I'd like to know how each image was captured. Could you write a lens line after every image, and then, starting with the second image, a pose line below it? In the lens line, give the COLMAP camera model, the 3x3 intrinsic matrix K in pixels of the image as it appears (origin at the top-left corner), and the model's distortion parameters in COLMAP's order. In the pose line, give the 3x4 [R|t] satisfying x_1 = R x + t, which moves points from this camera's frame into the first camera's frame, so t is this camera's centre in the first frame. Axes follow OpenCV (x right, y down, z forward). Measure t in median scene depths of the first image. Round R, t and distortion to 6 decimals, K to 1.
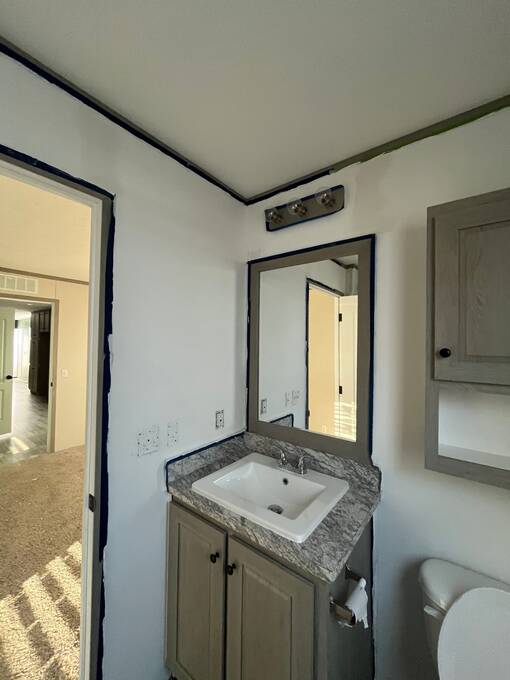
lens RADIAL K [[277.0, 0, 256.4], [0, 277.0, 337.1], [0, 0, 1]] dist [-0.006925, 0.000728]
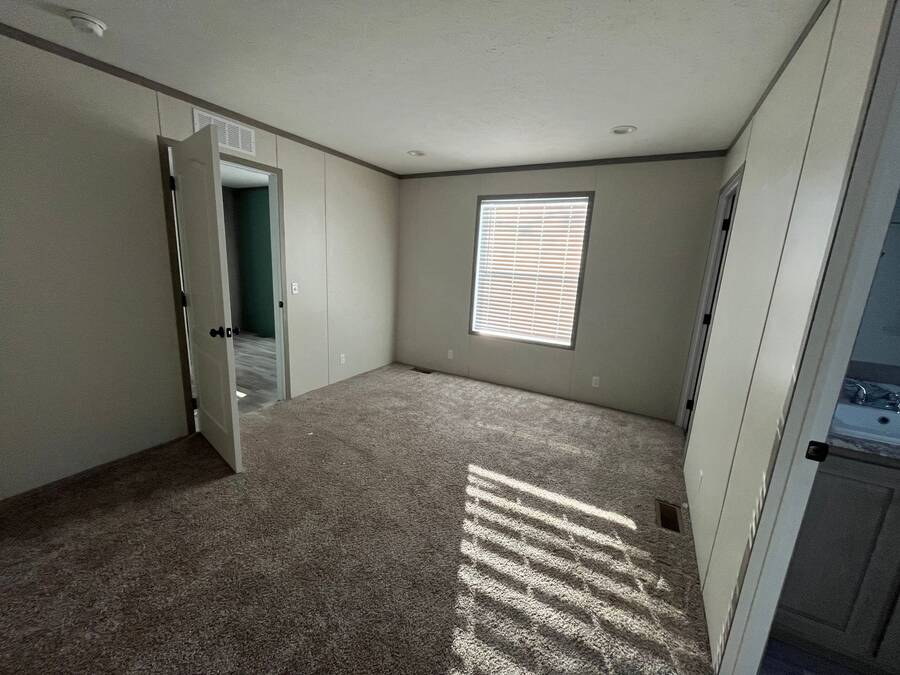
lens RADIAL K [[366.6, 0, 449.0], [0, 366.6, 340.2], [0, 0, 1]] dist [-0.006925, 0.000728]
pose [[0.987670, 0.005604, 0.156450, -1.401906], [-0.043484, 0.969856, 0.239769, 0.070045], [-0.150390, -0.243616, 0.958141, 0.184902]]
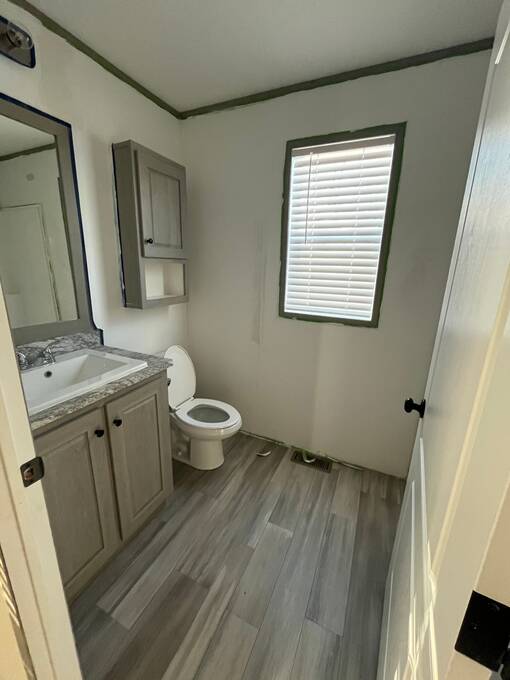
lens RADIAL K [[277.0, 0, 253.3], [0, 277.0, 337.3], [0, 0, 1]] dist [-0.006925, 0.000728]
pose [[-0.218313, -0.269744, 0.937858, -0.924298], [-0.054915, 0.962912, 0.264167, 0.102713], [-0.974332, 0.006169, -0.225029, 0.517332]]
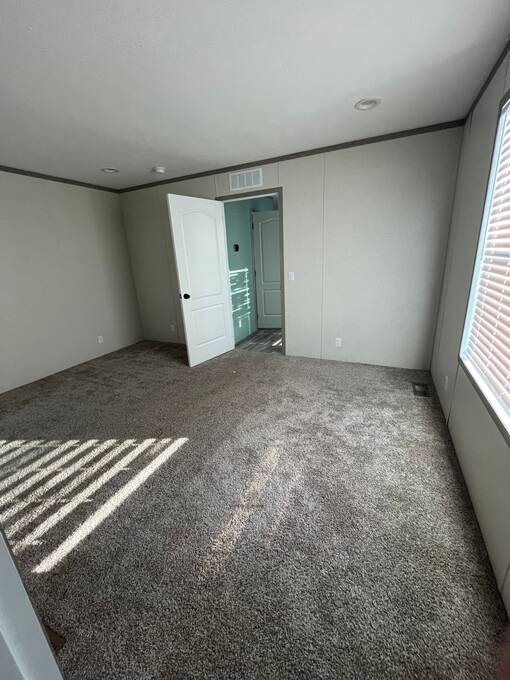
lens RADIAL K [[277.0, 0, 253.6], [0, 277.0, 338.5], [0, 0, 1]] dist [-0.006925, 0.000728]
pose [[0.211961, 0.261636, -0.941604, 0.538164], [0.079952, 0.955625, 0.283530, 0.180047], [0.974002, -0.135381, 0.181637, 2.087138]]
